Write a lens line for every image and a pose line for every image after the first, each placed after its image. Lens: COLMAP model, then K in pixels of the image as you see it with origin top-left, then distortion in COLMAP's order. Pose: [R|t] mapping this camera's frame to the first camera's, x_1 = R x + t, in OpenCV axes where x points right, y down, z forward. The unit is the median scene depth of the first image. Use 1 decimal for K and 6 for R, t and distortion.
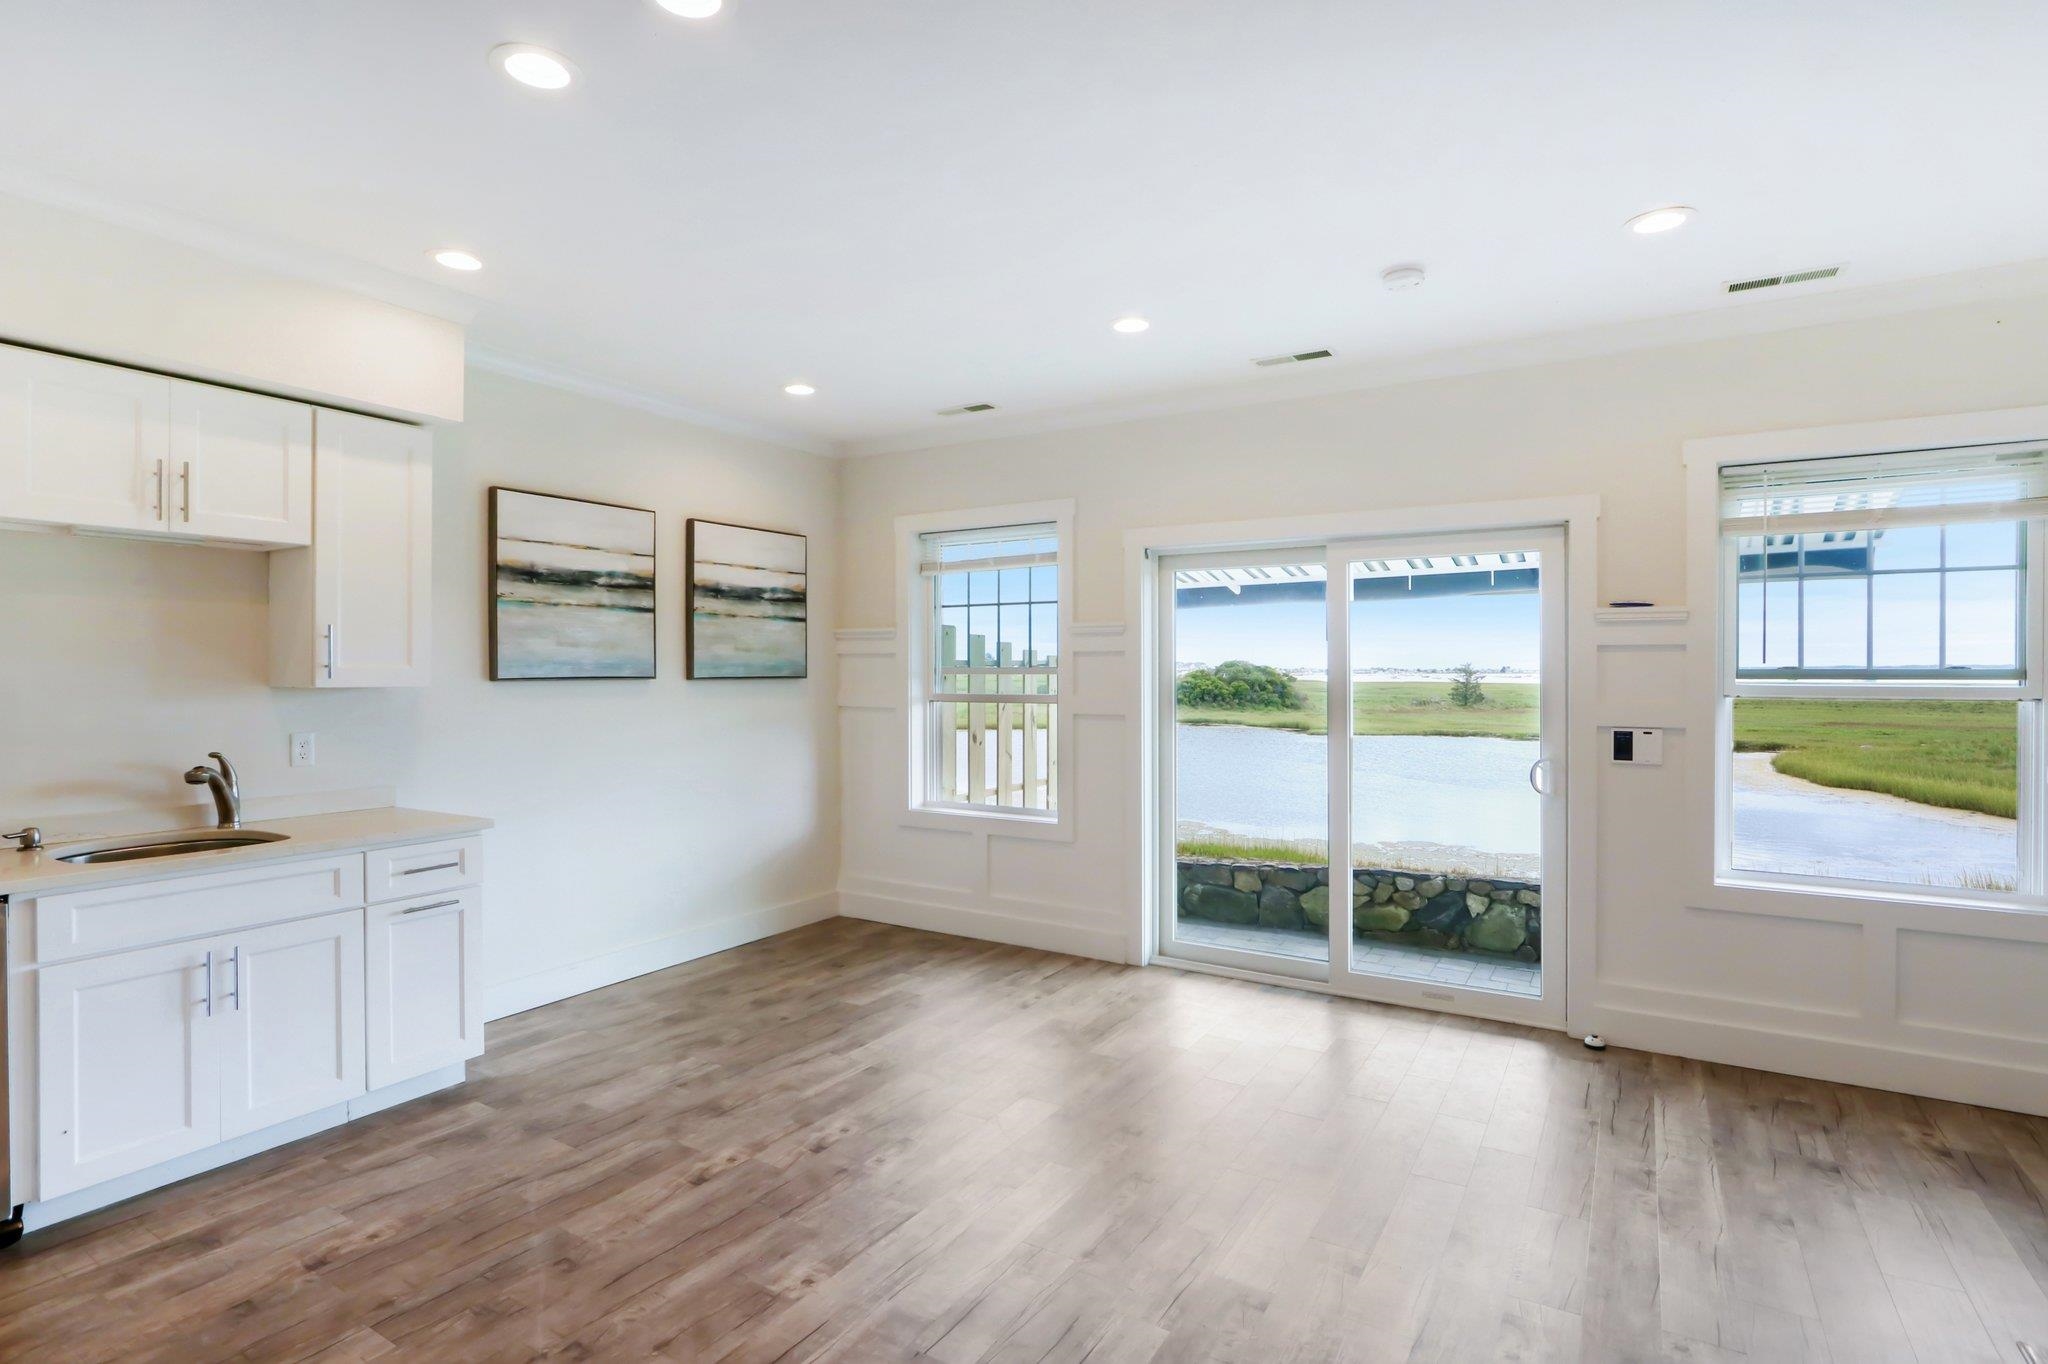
lens RADIAL K [[1022.7, 0, 1022.0], [0, 1022.7, 666.1], [0, 0, 1]] dist [-0.020939, 0.001185]
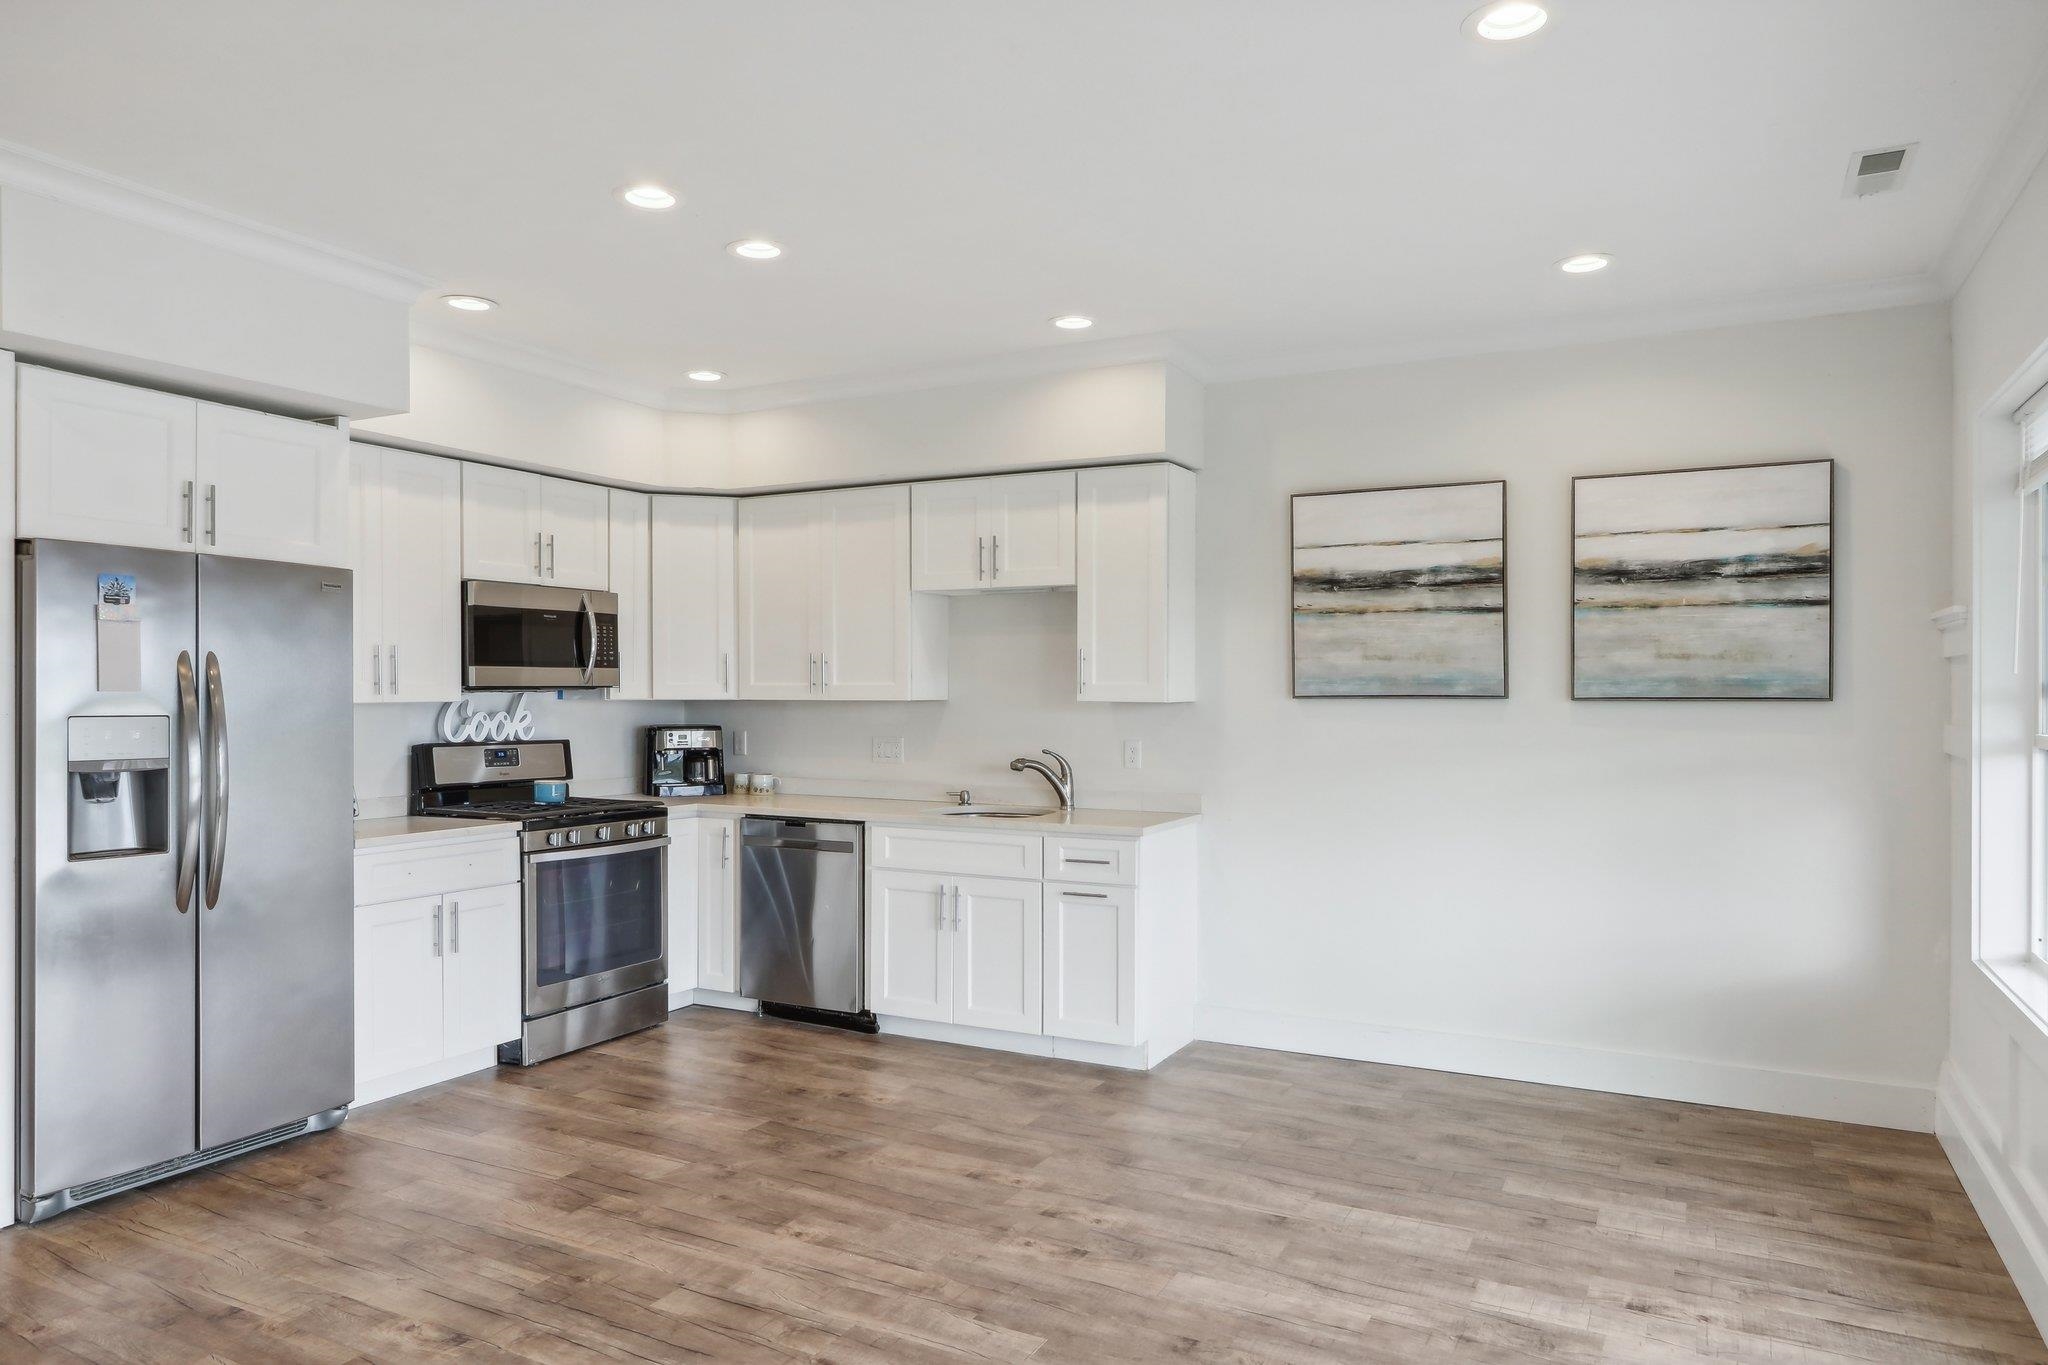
lens RADIAL K [[1331.7, 0, 1009.6], [0, 1331.7, 703.5], [0, 0, 1]] dist [-0.000223, 0.007514]
pose [[0.065523, 0.012043, -0.997778, 0.866392], [0.003090, 0.999920, 0.012272, 0.003892], [0.997846, -0.003887, 0.065480, 0.785421]]
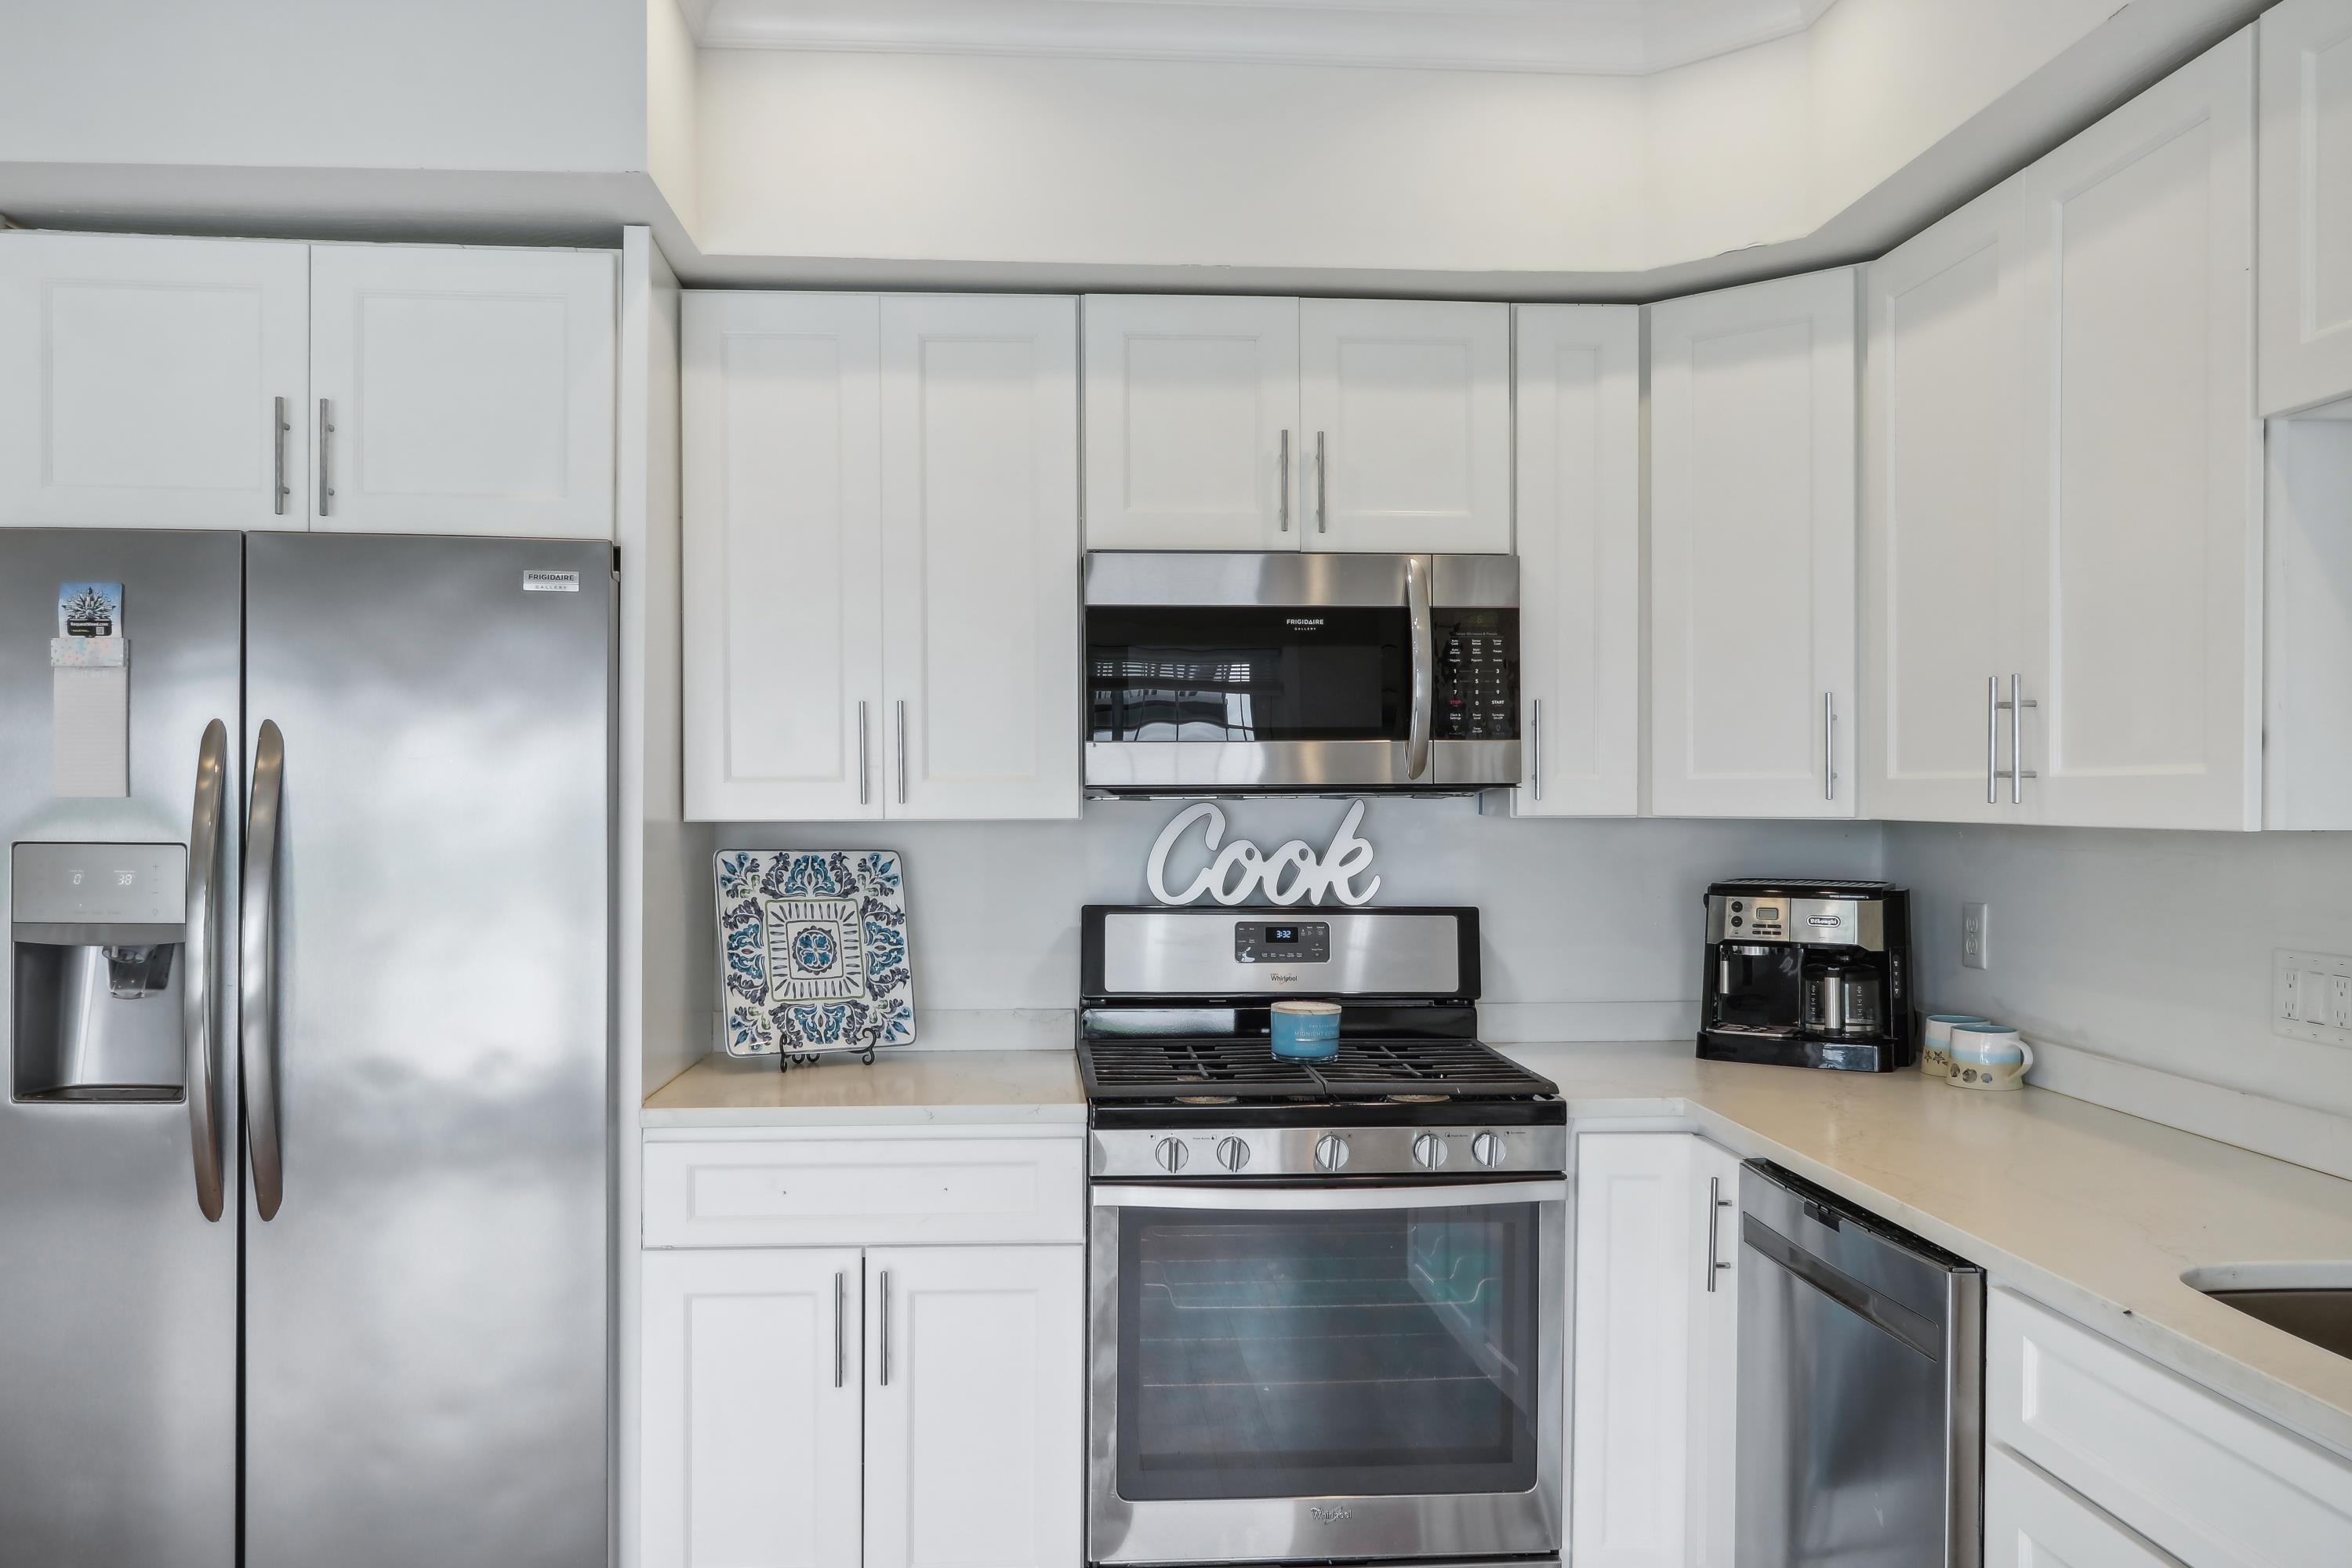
lens RADIAL K [[1781.3, 0, 1164.3], [0, 1781.3, 811.8], [0, 0, 1]] dist [-0.002314, 0.008023]
pose [[-0.812136, 0.008883, -0.583400, -0.156515], [0.005280, 0.999955, 0.007876, 0.007265], [0.583444, 0.003316, -0.812147, 1.039731]]
